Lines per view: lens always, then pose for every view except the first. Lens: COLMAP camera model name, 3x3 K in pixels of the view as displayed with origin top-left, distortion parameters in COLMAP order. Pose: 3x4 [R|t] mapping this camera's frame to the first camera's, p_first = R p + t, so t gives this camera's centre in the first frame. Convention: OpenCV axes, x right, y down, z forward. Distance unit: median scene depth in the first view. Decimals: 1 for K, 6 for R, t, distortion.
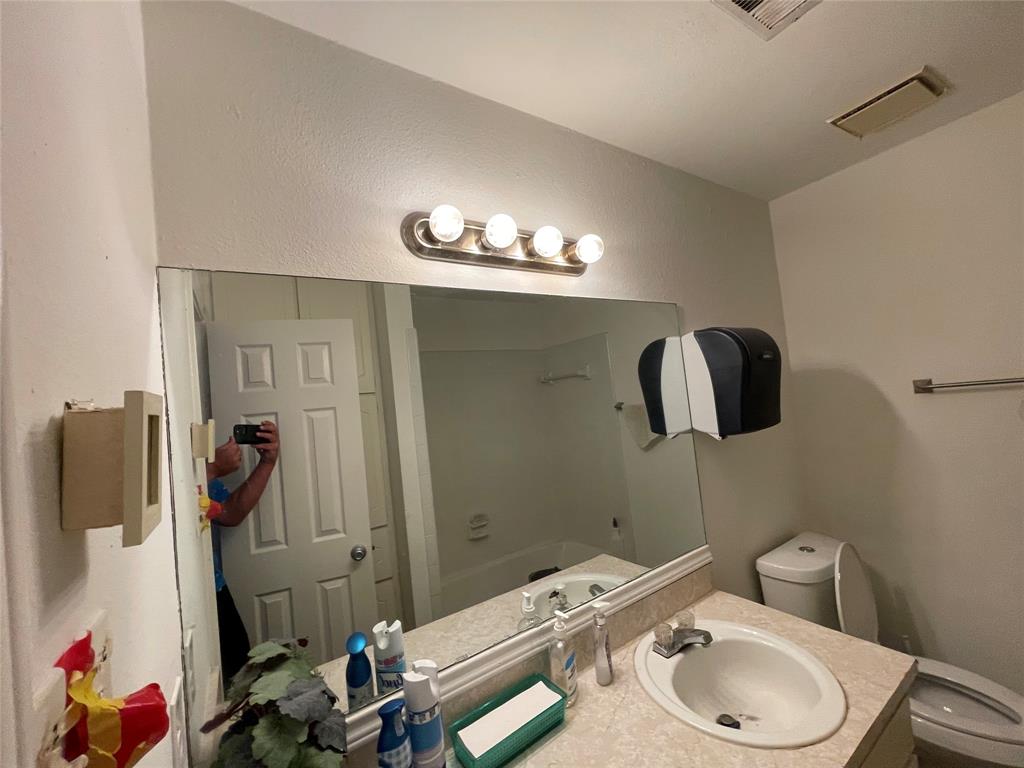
lens RADIAL K [[414.4, 0, 509.0], [0, 414.4, 385.1], [0, 0, 1]] dist [-0.001149, -0.000306]
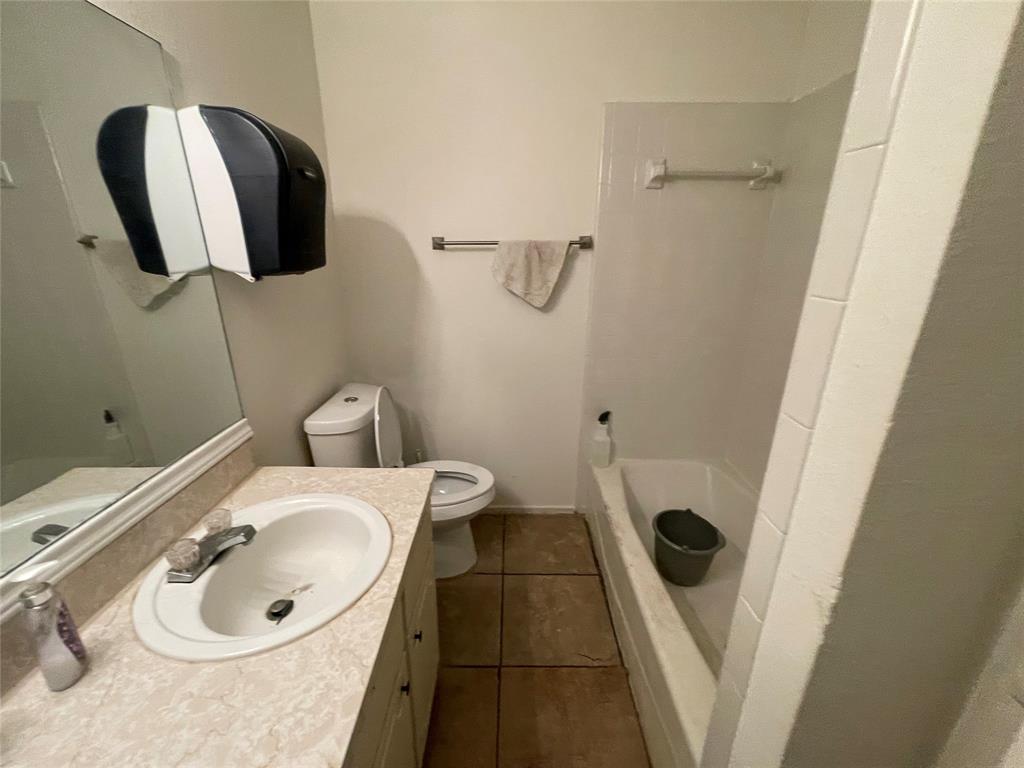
lens RADIAL K [[414.4, 0, 507.5], [0, 414.4, 386.3], [0, 0, 1]] dist [-0.001149, -0.000306]
pose [[0.544312, -0.167634, 0.821963, 0.117886], [-0.097769, 0.960476, 0.260627, 0.074635], [-0.833166, -0.222225, 0.506409, 0.204457]]
